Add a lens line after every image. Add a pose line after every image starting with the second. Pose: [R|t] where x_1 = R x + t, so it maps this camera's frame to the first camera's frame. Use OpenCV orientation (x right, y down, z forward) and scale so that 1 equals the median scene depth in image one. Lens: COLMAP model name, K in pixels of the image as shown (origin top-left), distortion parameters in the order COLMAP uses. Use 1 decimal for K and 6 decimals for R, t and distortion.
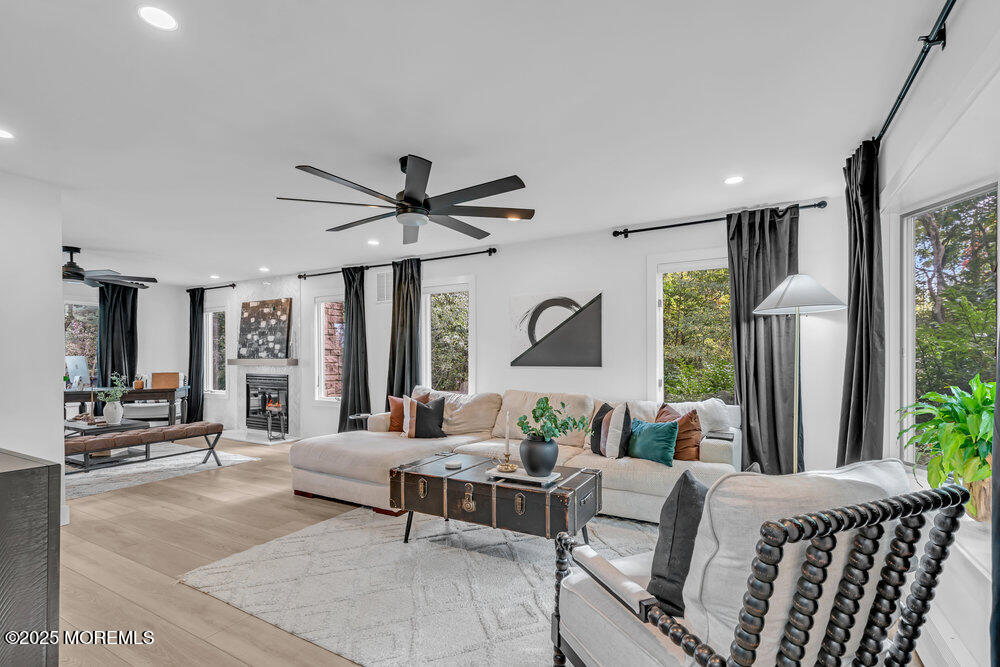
lens RADIAL K [[462.0, 0, 501.8], [0, 462.0, 356.8], [0, 0, 1]] dist [0.001496, 0.000232]
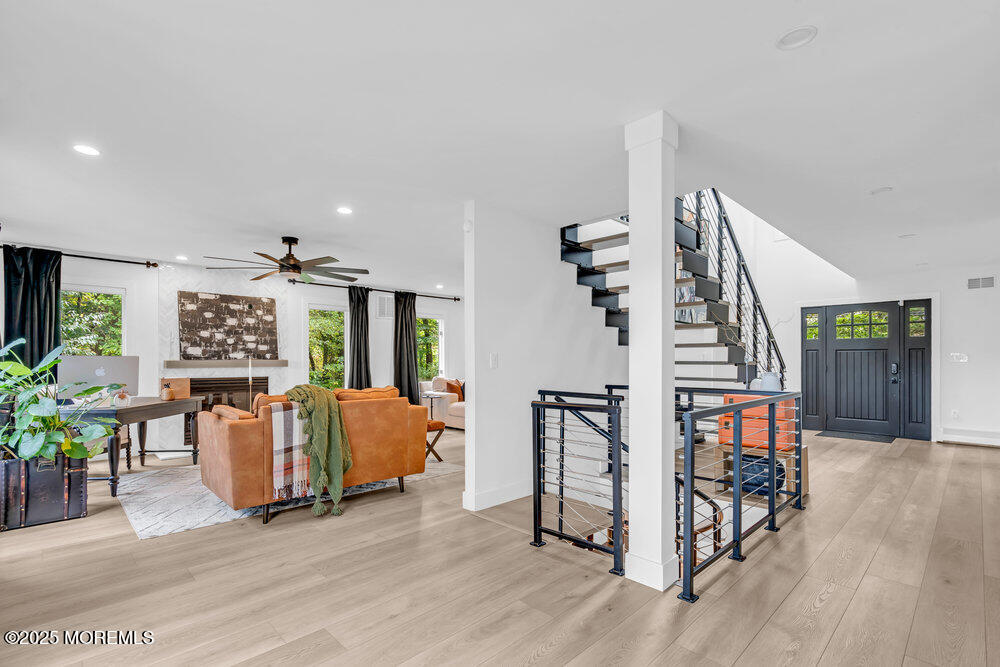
lens RADIAL K [[462.0, 0, 501.8], [0, 462.0, 356.8], [0, 0, 1]] dist [0.001496, 0.000232]
pose [[0.271409, 0.004005, 0.962456, -1.981015], [0.000500, 0.999991, -0.004302, 0.003346], [-0.962464, 0.001649, 0.271404, 0.397661]]
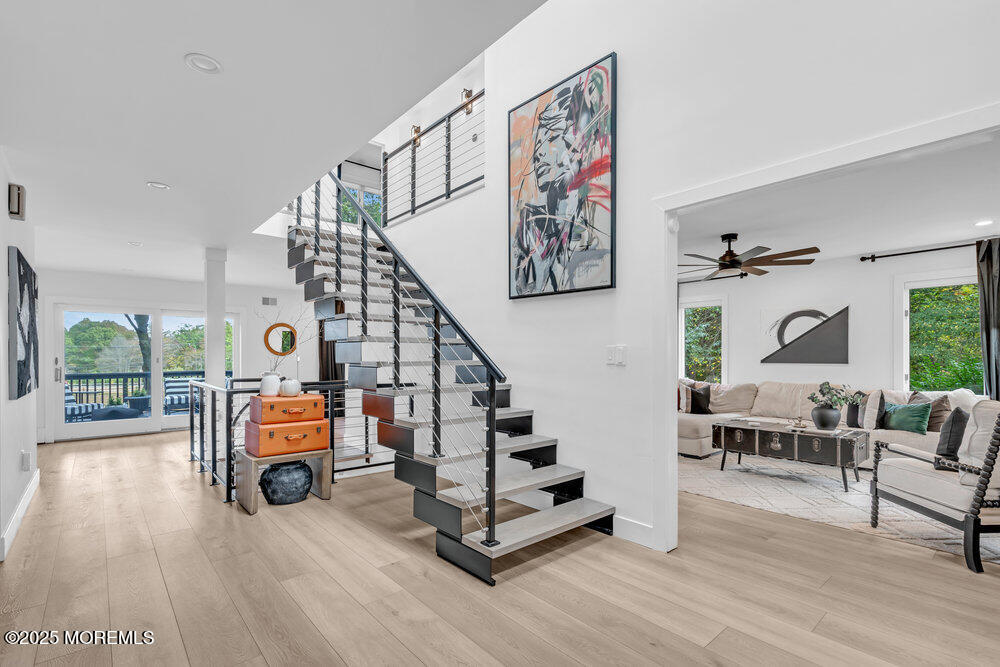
lens RADIAL K [[462.0, 0, 501.8], [0, 462.0, 356.8], [0, 0, 1]] dist [0.001496, 0.000232]
pose [[0.943526, 0.001589, -0.331293, -0.268270], [-0.001027, 0.999998, 0.001871, 0.000568], [0.331295, -0.001425, 0.943526, -0.526708]]
